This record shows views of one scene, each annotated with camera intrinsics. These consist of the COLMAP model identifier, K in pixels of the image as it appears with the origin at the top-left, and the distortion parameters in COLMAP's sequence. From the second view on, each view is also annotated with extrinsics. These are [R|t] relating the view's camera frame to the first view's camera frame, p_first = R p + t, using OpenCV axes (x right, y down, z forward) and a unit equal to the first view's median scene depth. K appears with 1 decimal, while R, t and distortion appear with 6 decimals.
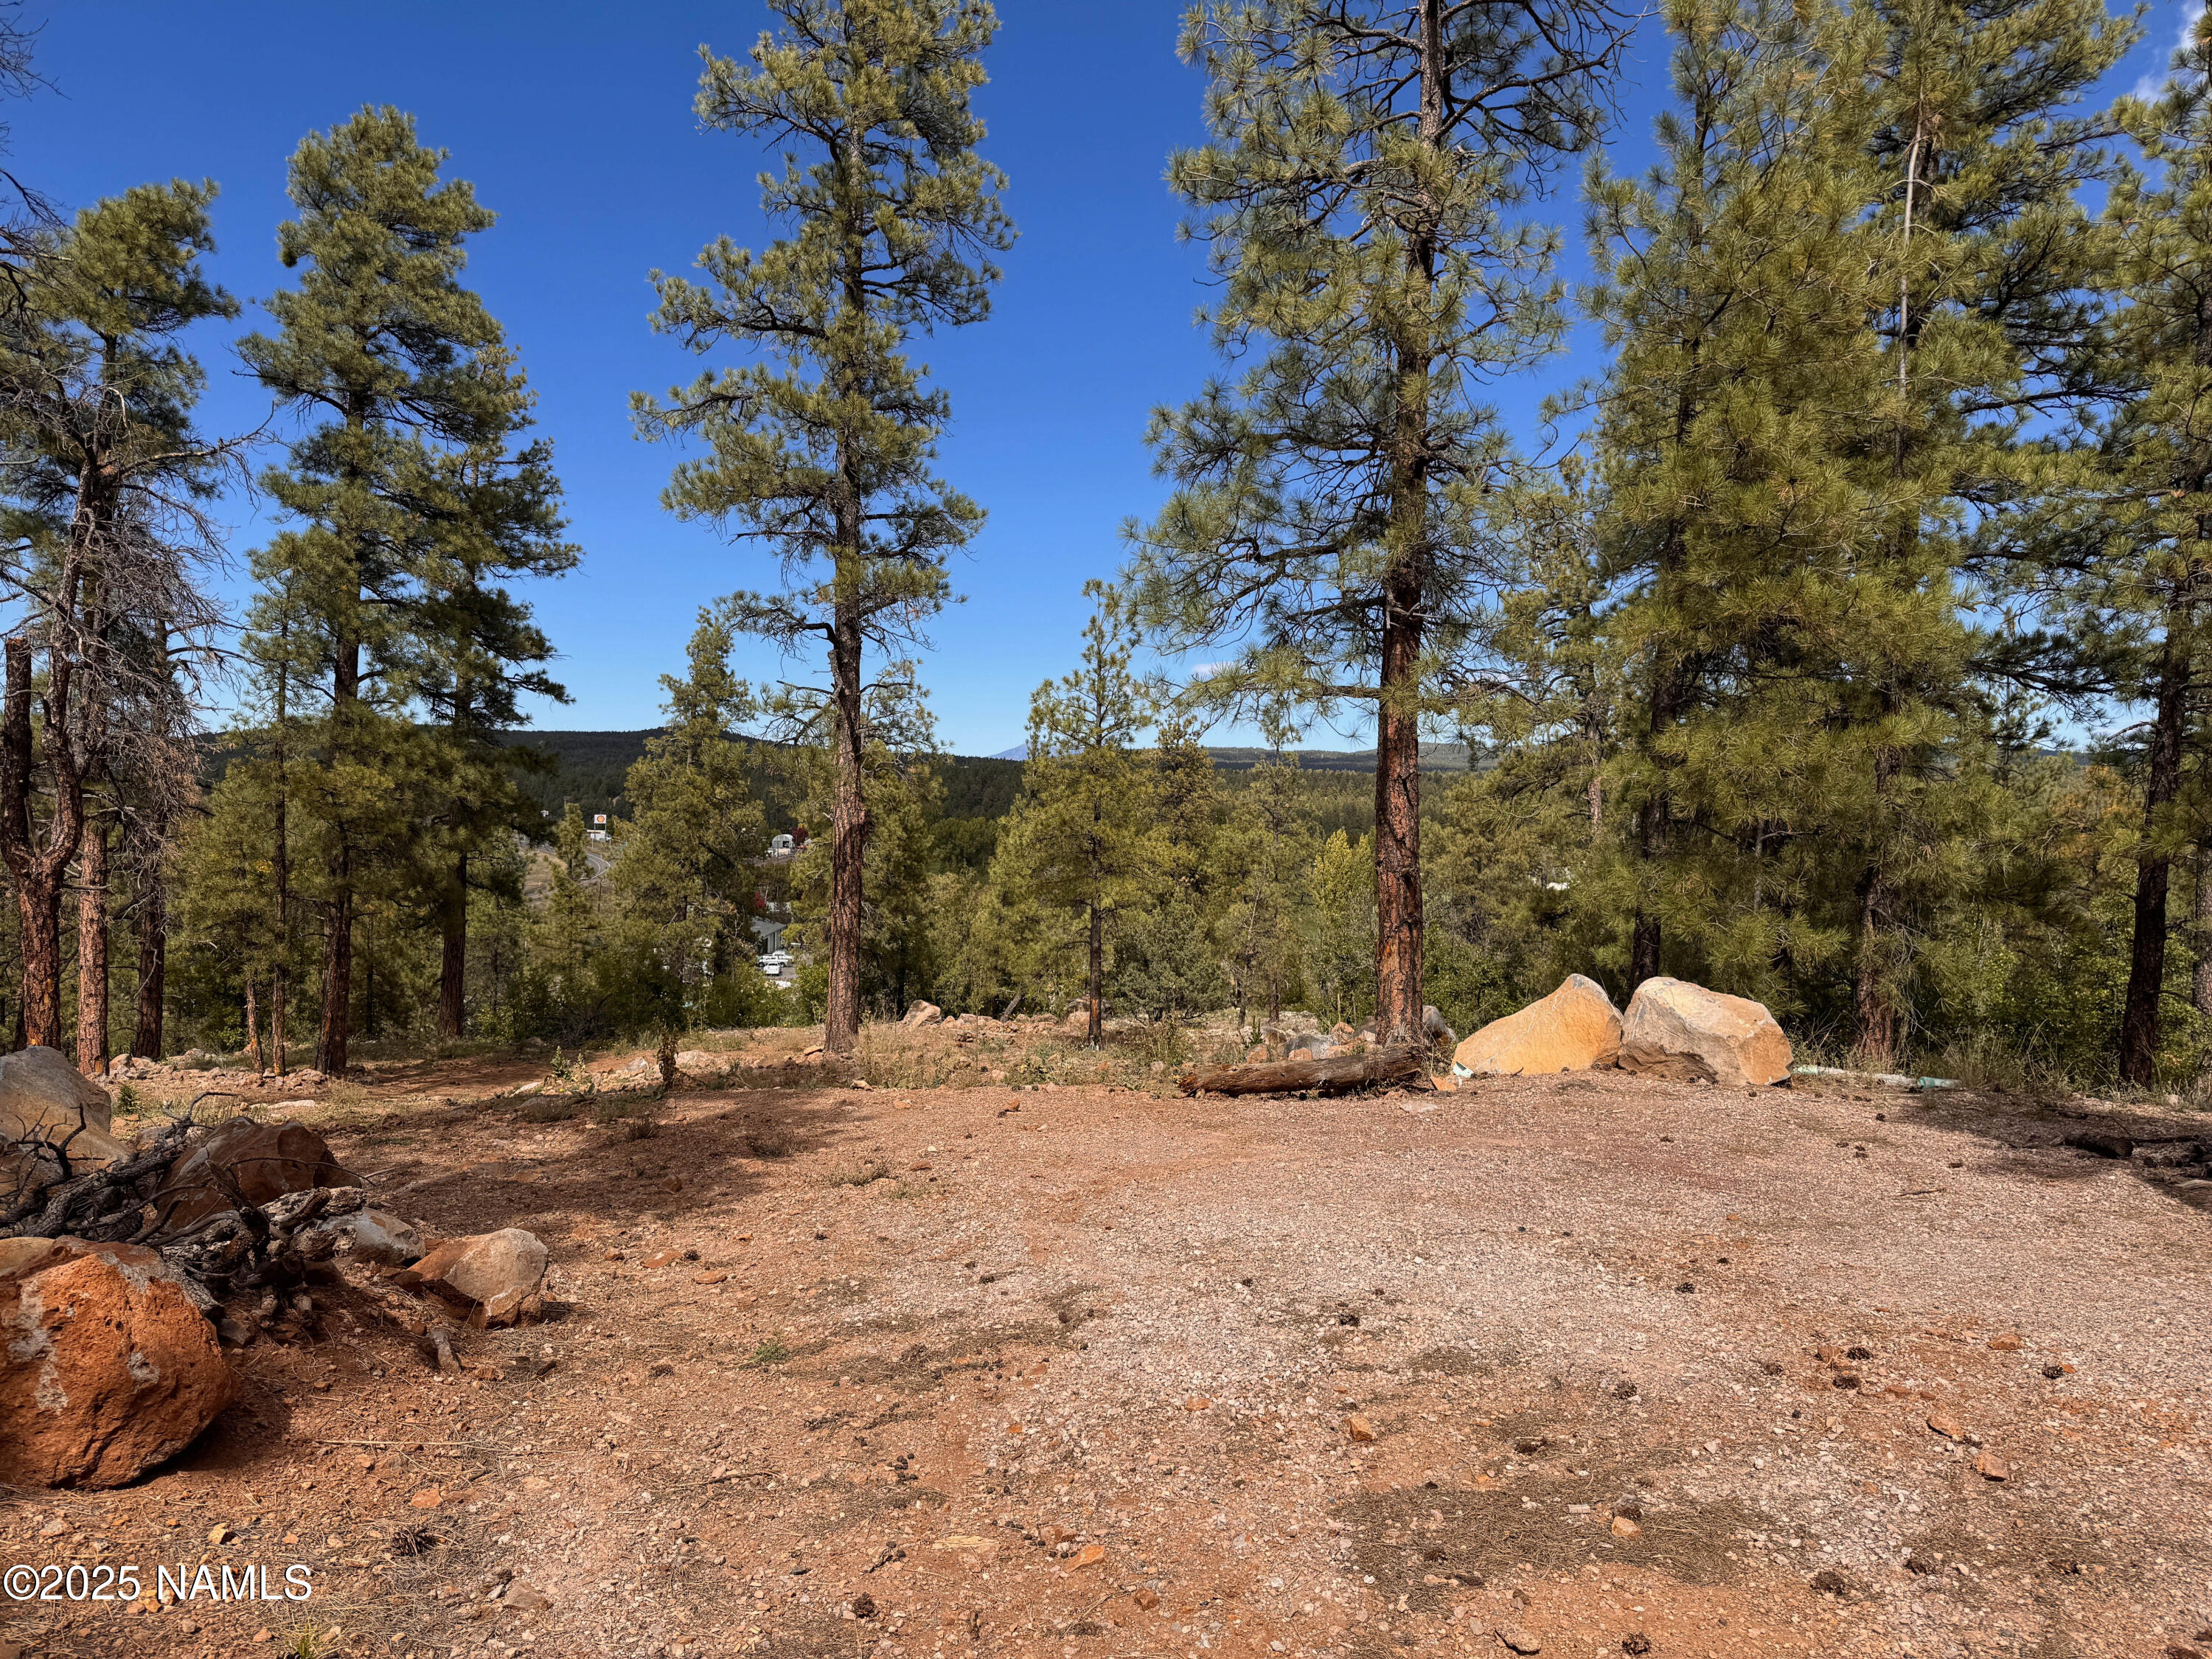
lens RADIAL K [[1511.7, 0, 1101.7], [0, 1511.7, 822.5], [0, 0, 1]] dist [0.003013, -0.038131]
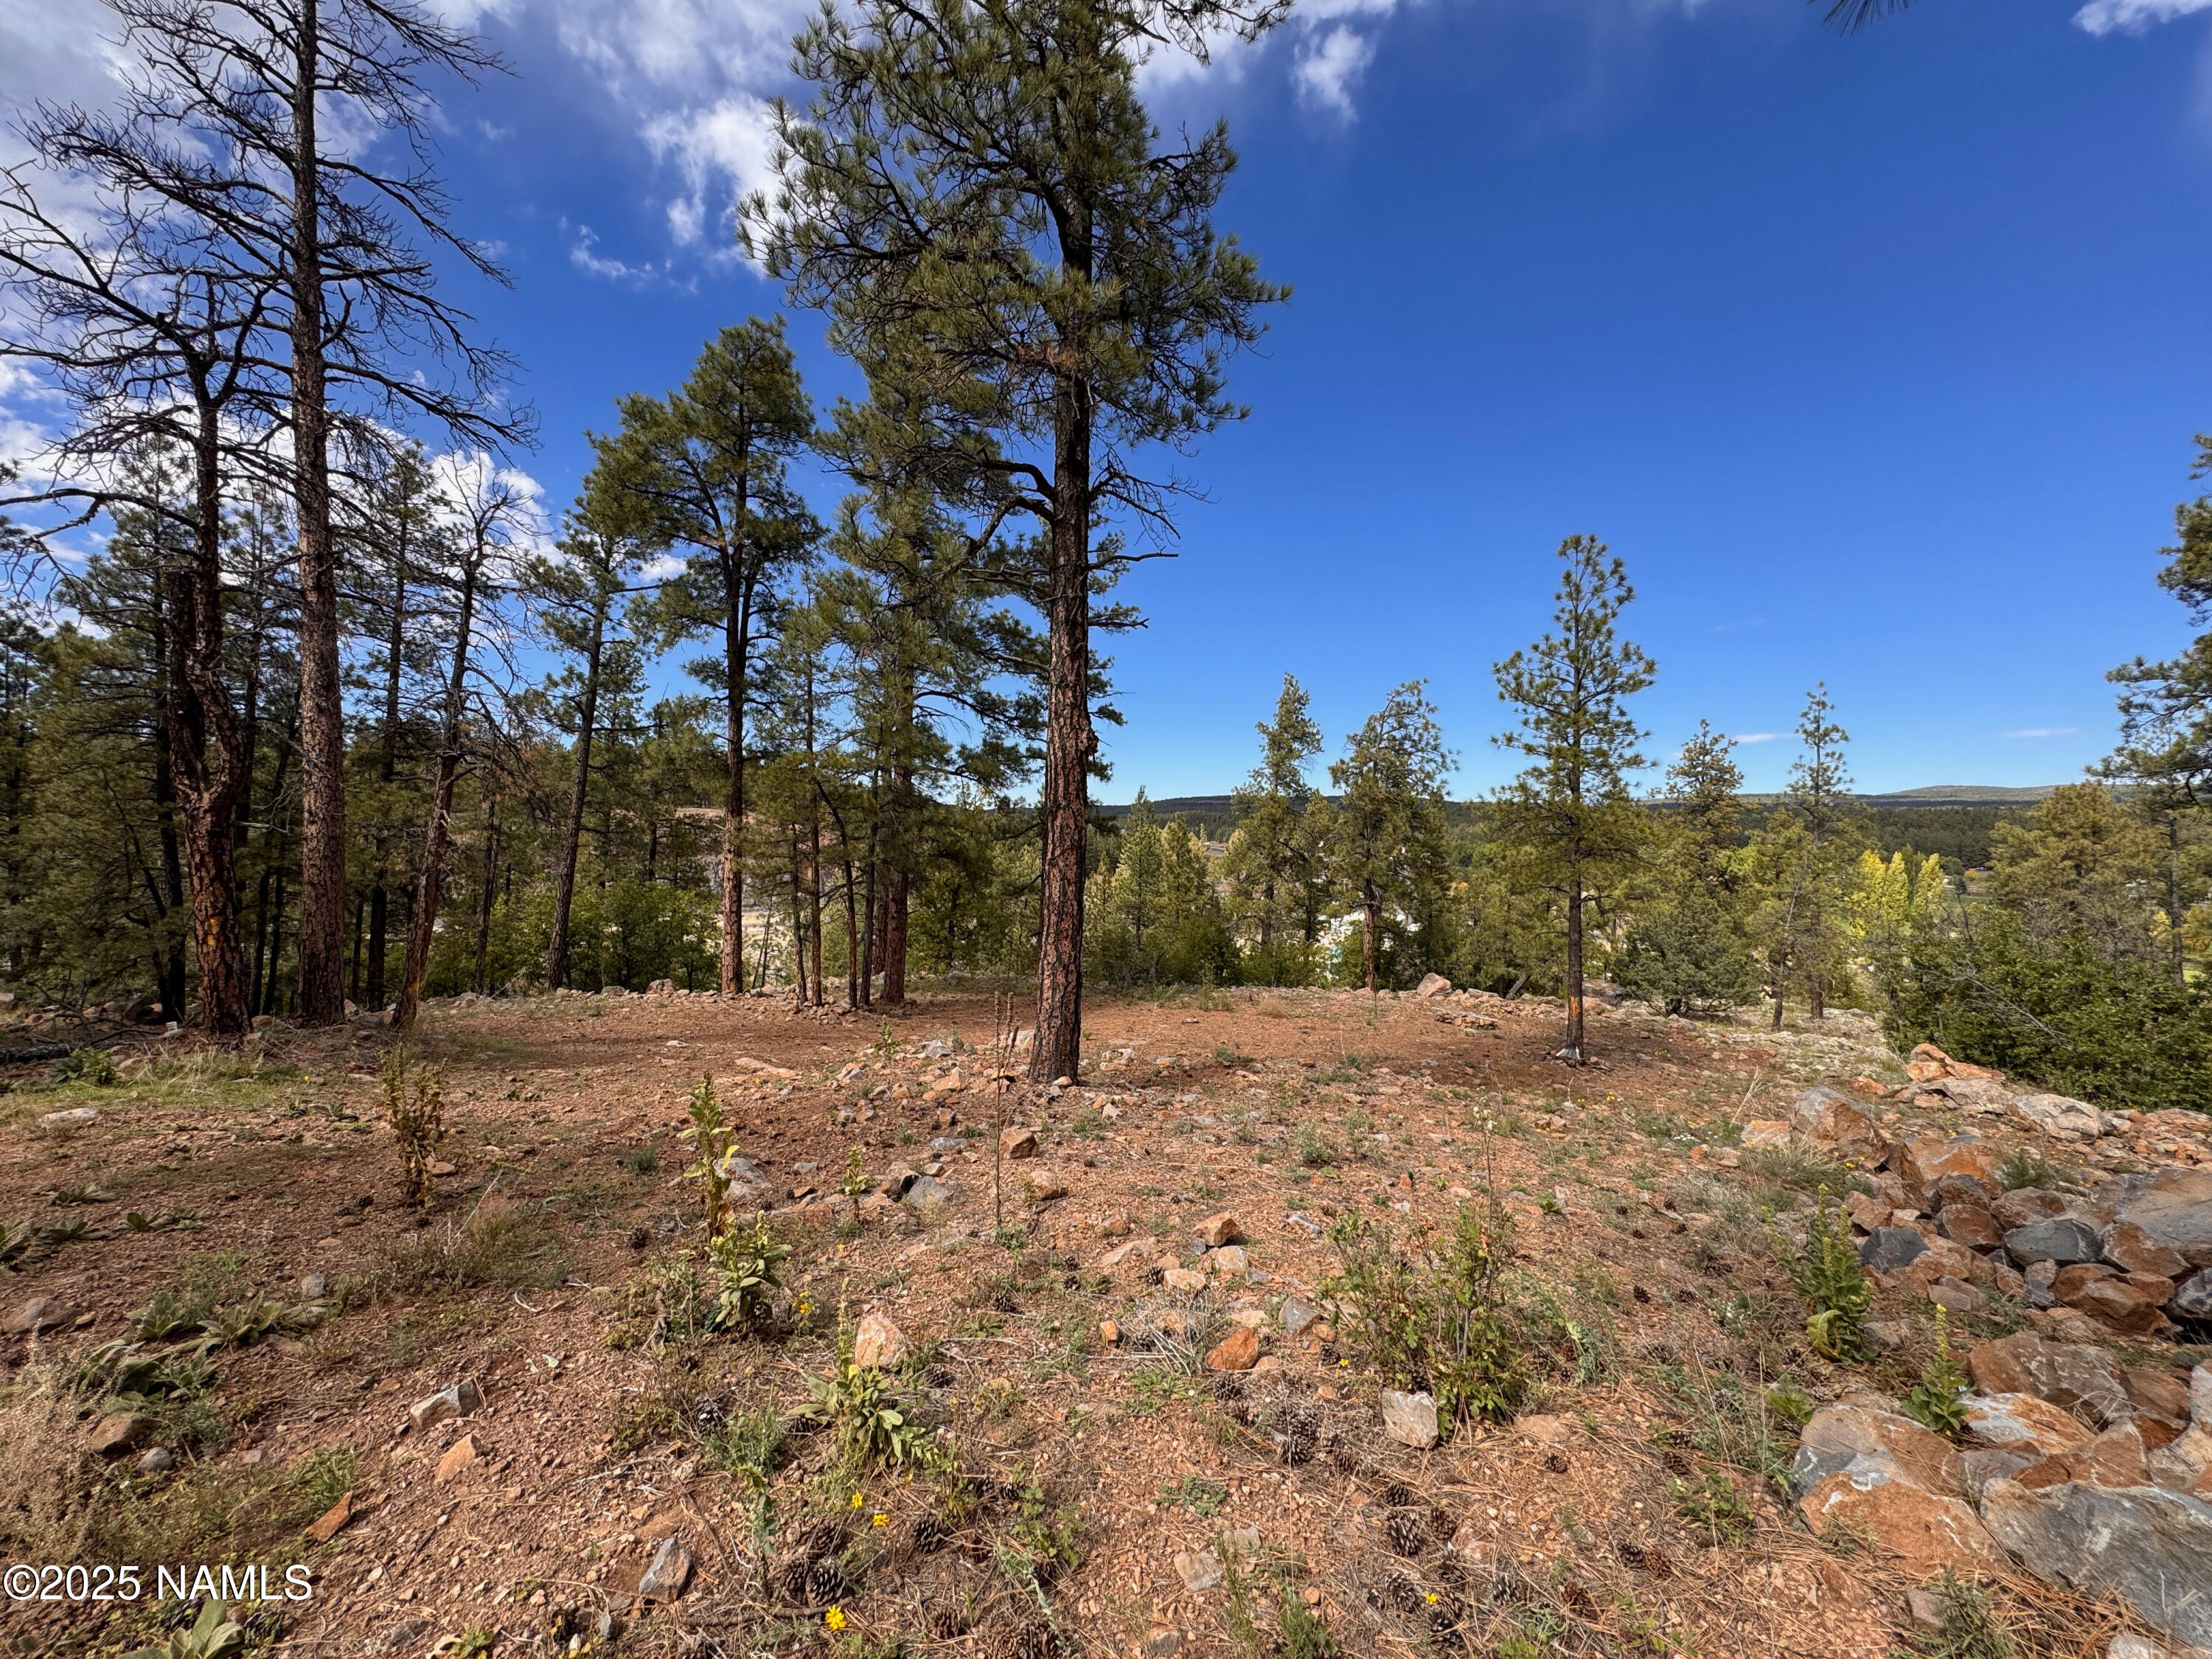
lens RADIAL K [[867.3, 0, 1107.4], [0, 867.3, 831.3], [0, 0, 1]] dist [-0.013410, 0.001640]
pose [[0.843636, -0.009117, -0.536838, 0.027863], [-0.000666, 0.999837, -0.018027, 0.020655], [0.536915, 0.015565, 0.843493, 0.307168]]
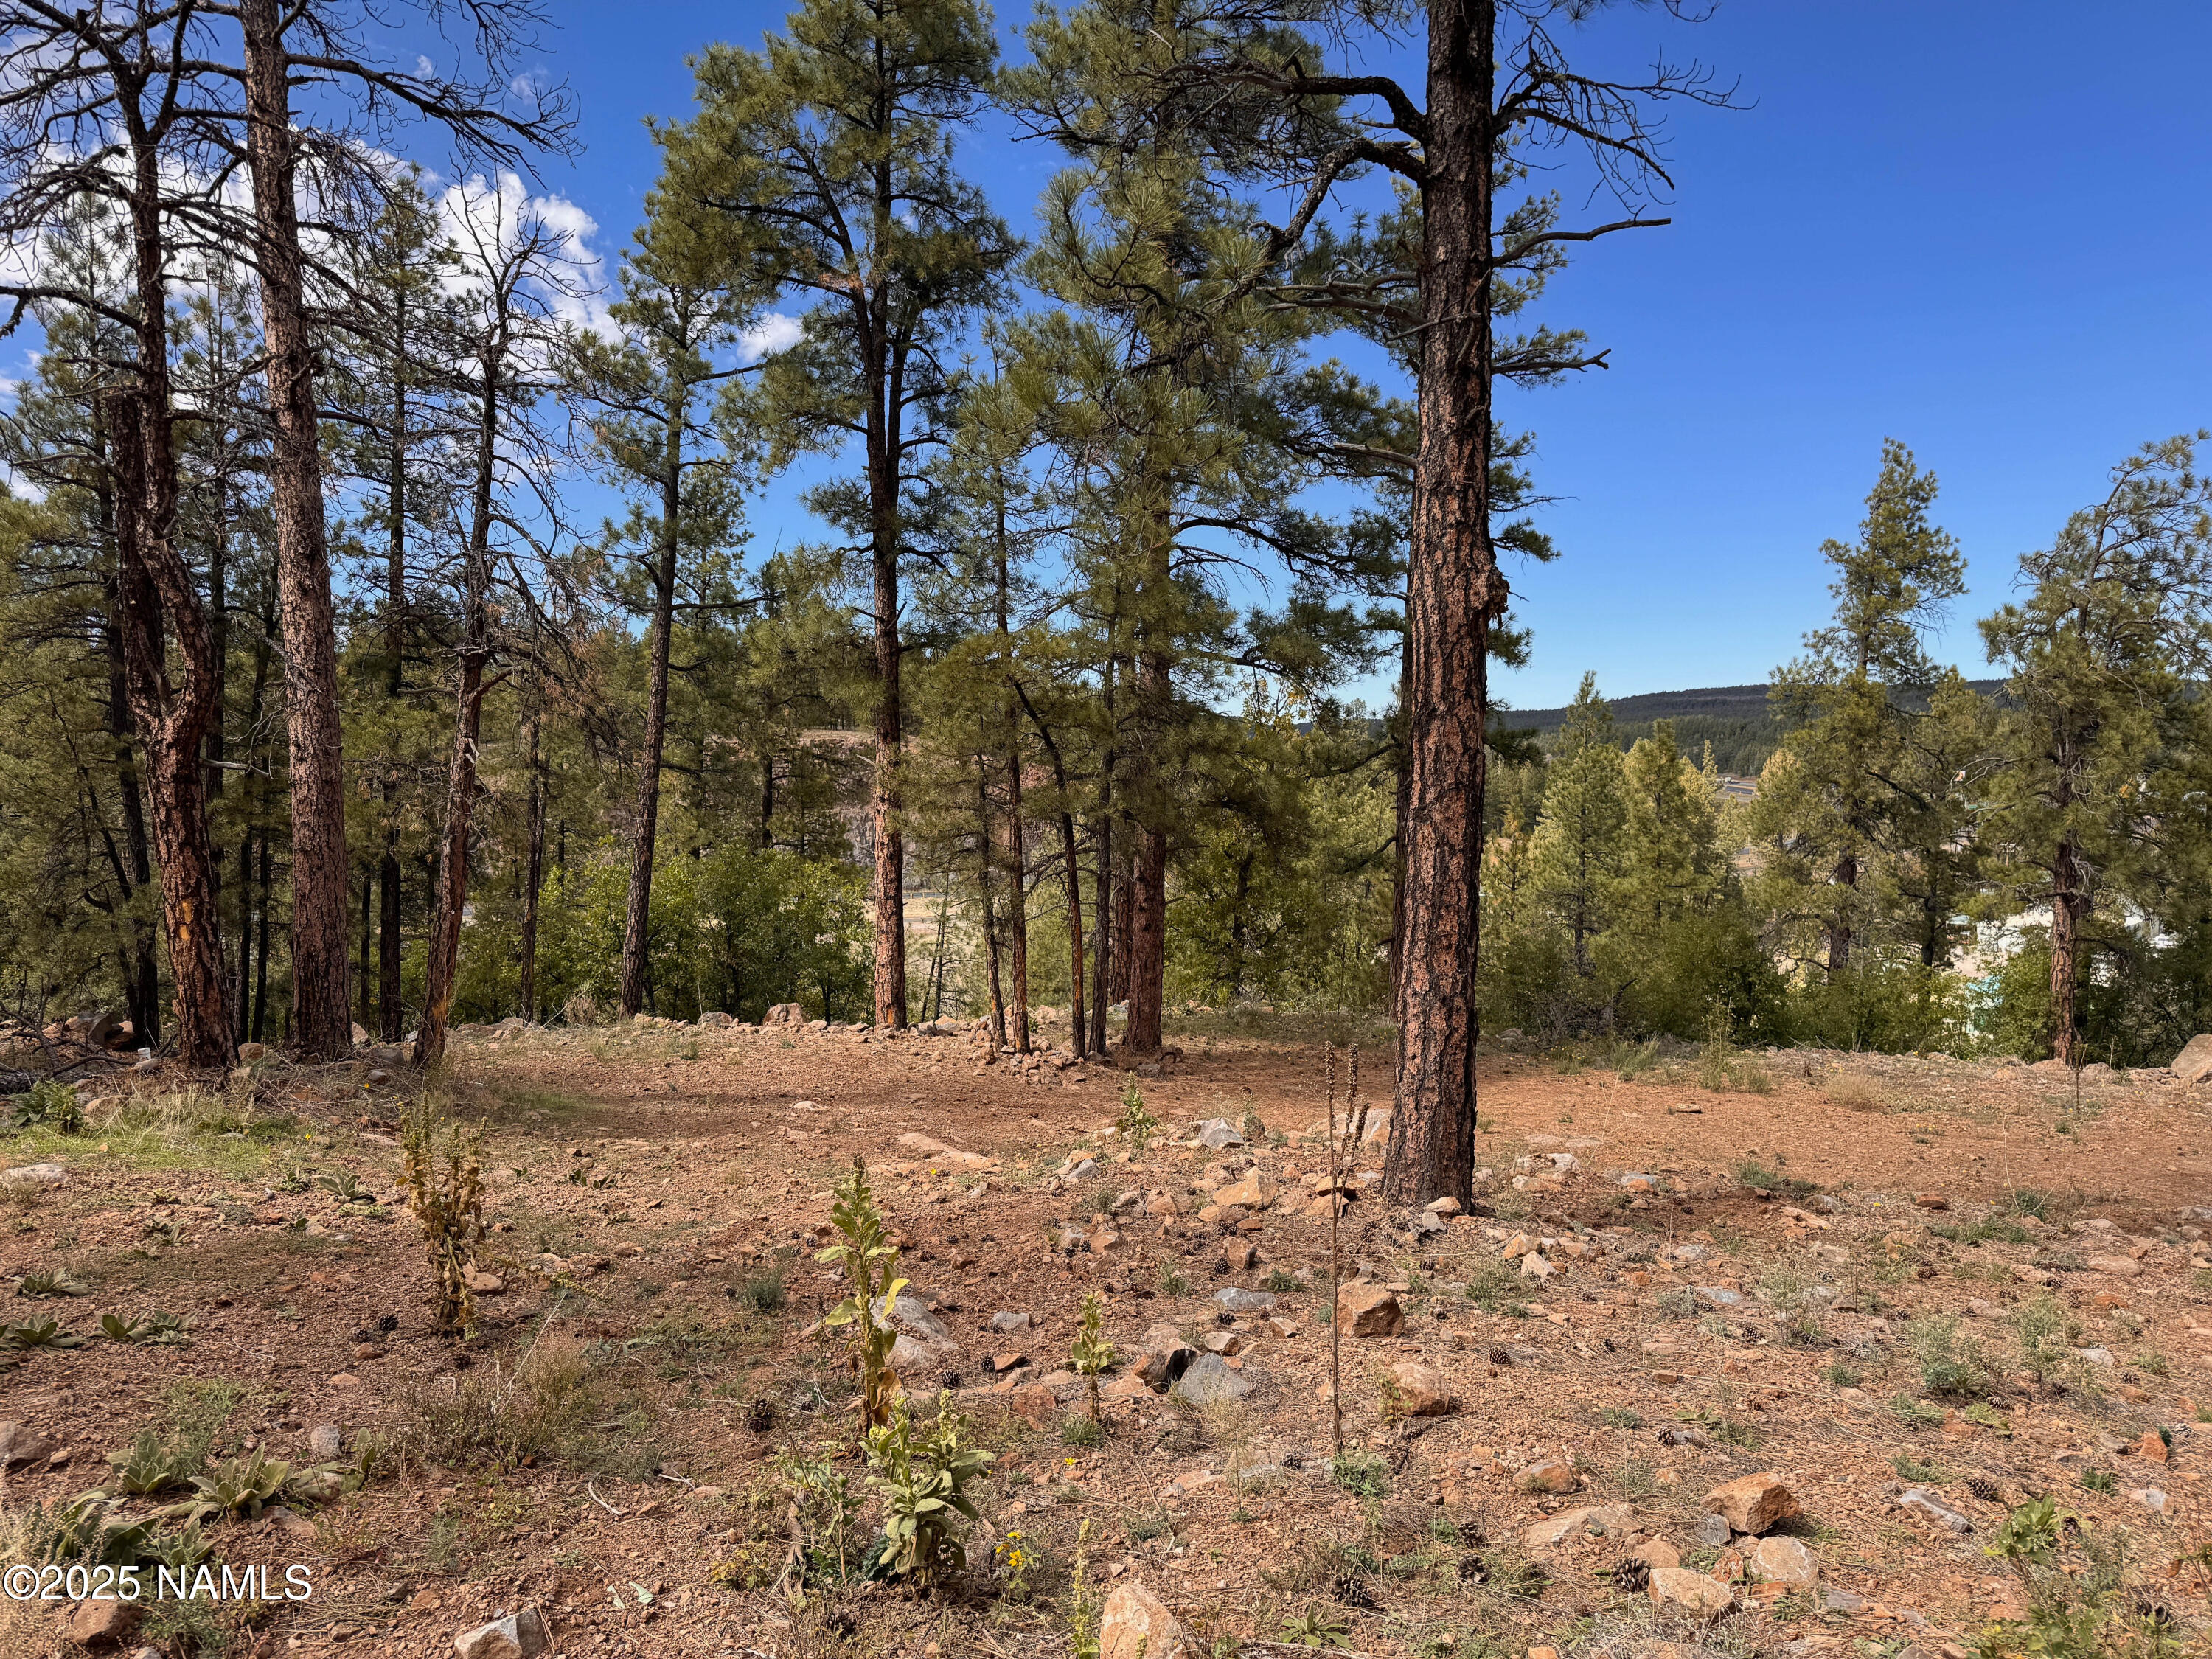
lens RADIAL K [[1511.7, 0, 1105.8], [0, 1511.7, 883.2], [0, 0, 1]] dist [0.003013, -0.038131]
pose [[0.673953, 0.039266, -0.737730, 0.019431], [0.008804, 0.998089, 0.061166, 0.021431], [0.738722, -0.047718, 0.672319, 0.312734]]
